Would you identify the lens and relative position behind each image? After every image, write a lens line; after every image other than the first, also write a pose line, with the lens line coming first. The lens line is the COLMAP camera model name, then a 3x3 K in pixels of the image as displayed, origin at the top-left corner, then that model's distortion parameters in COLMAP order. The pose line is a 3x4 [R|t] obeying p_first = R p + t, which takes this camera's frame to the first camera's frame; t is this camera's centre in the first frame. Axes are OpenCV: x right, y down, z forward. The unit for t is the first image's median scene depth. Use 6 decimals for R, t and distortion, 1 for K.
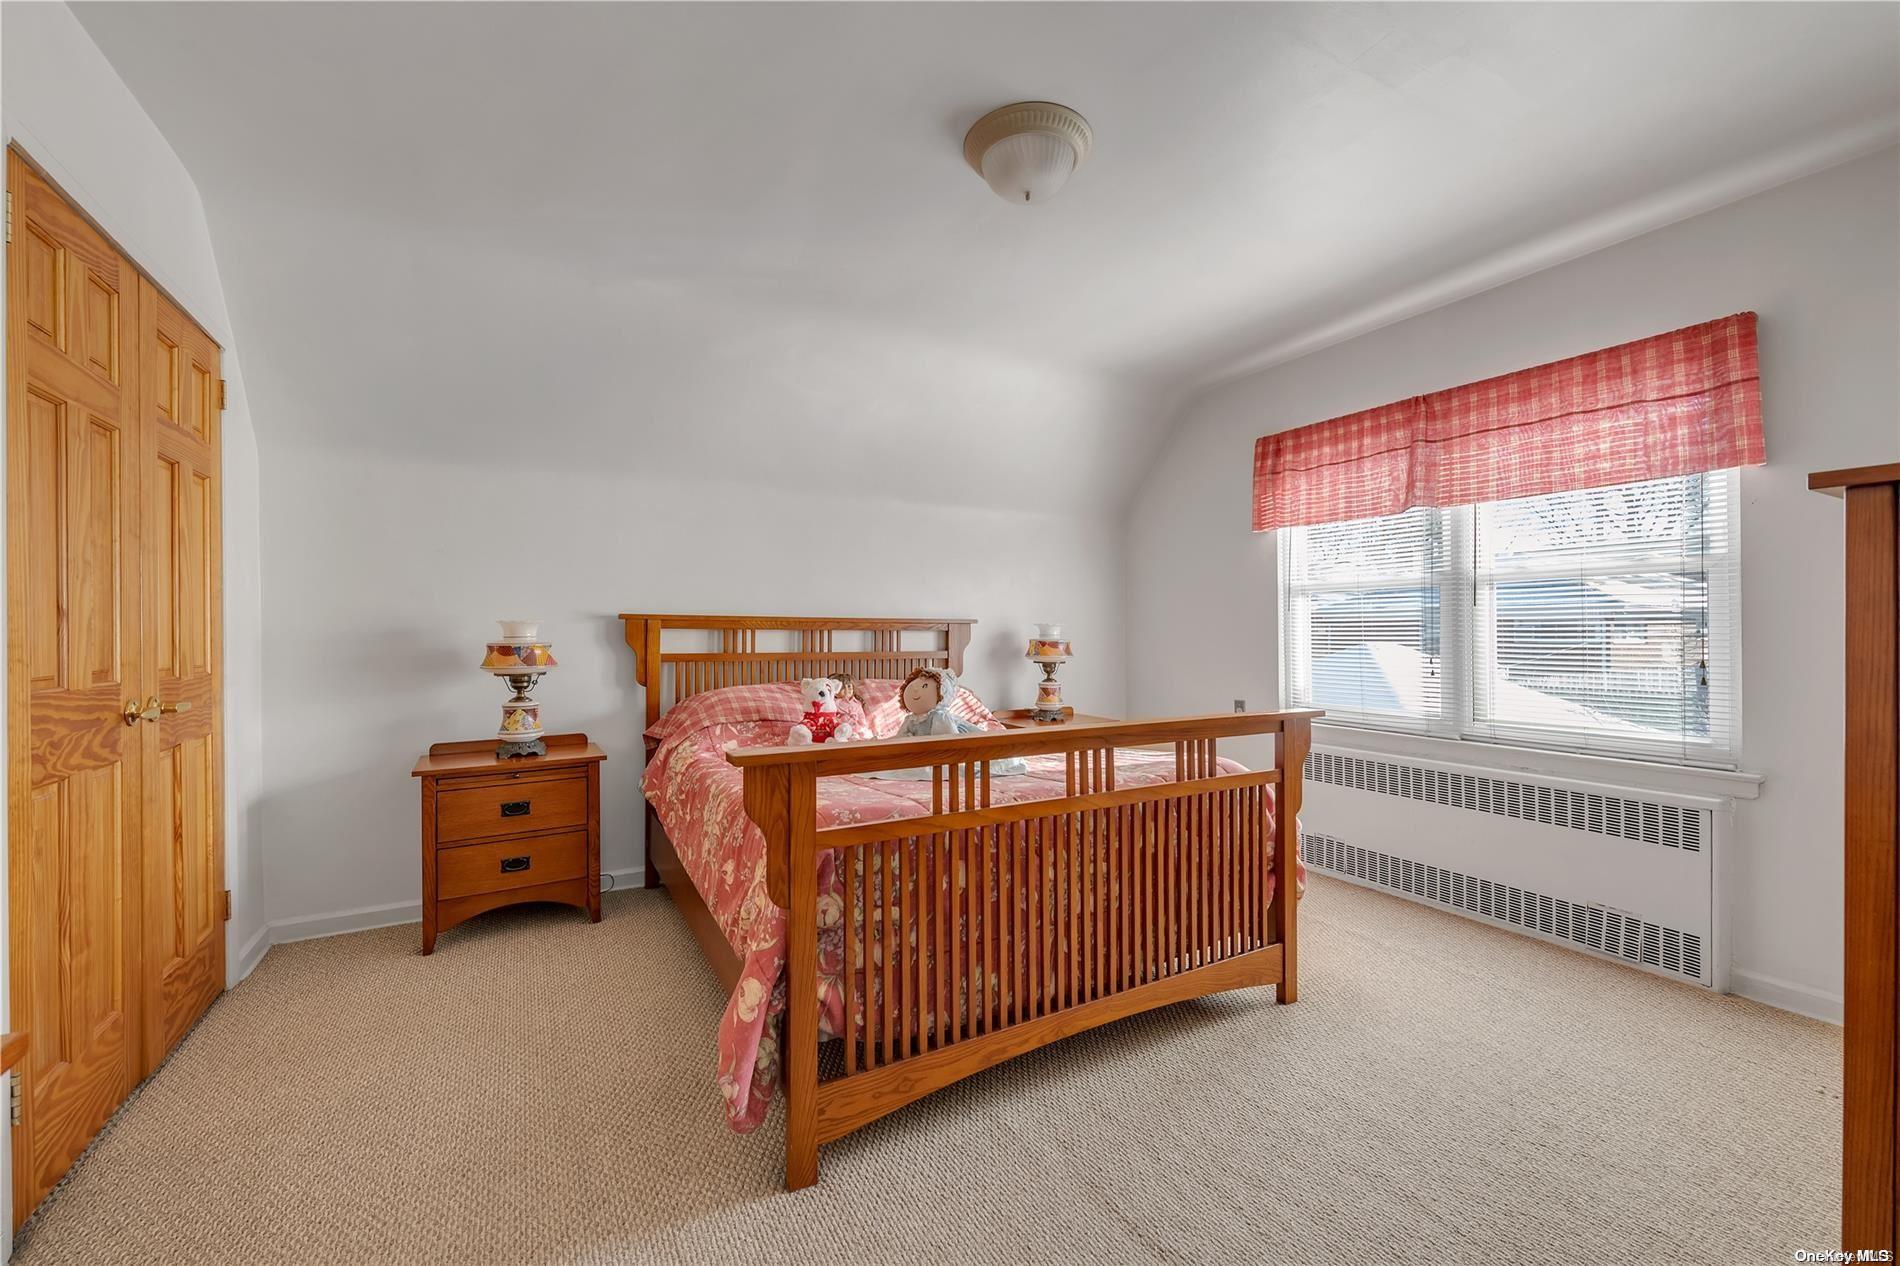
lens RADIAL K [[763.4, 0, 917.5], [0, 763.4, 633.9], [0, 0, 1]] dist [-0.000904, -0.002372]
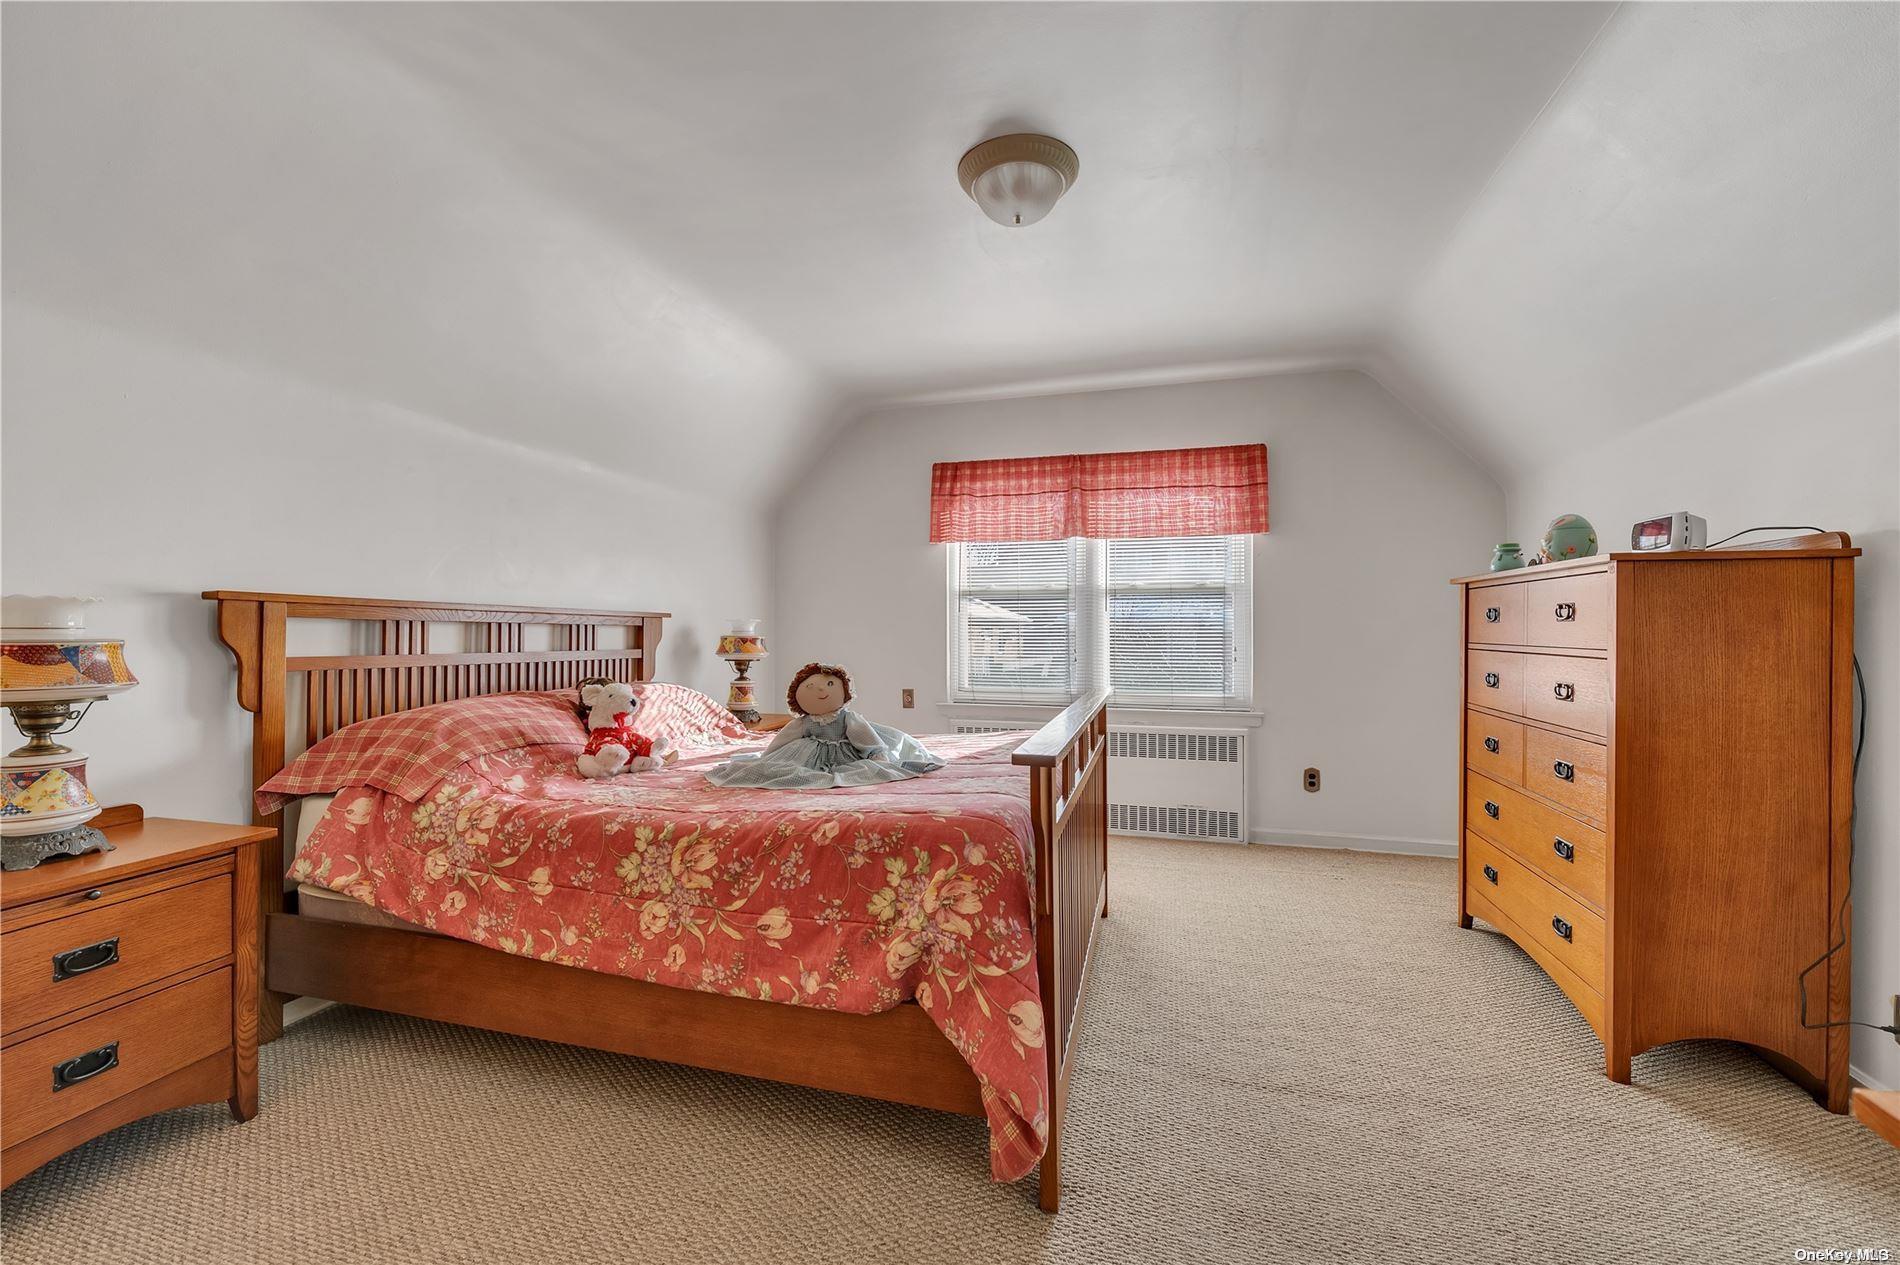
lens RADIAL K [[763.4, 0, 941.9], [0, 763.4, 633.6], [0, 0, 1]] dist [-0.000904, -0.002372]
pose [[0.703979, 0.002100, 0.710217, -0.456065], [-0.001698, 0.999998, -0.001273, 0.006844], [-0.710218, -0.000310, 0.703981, 0.210440]]
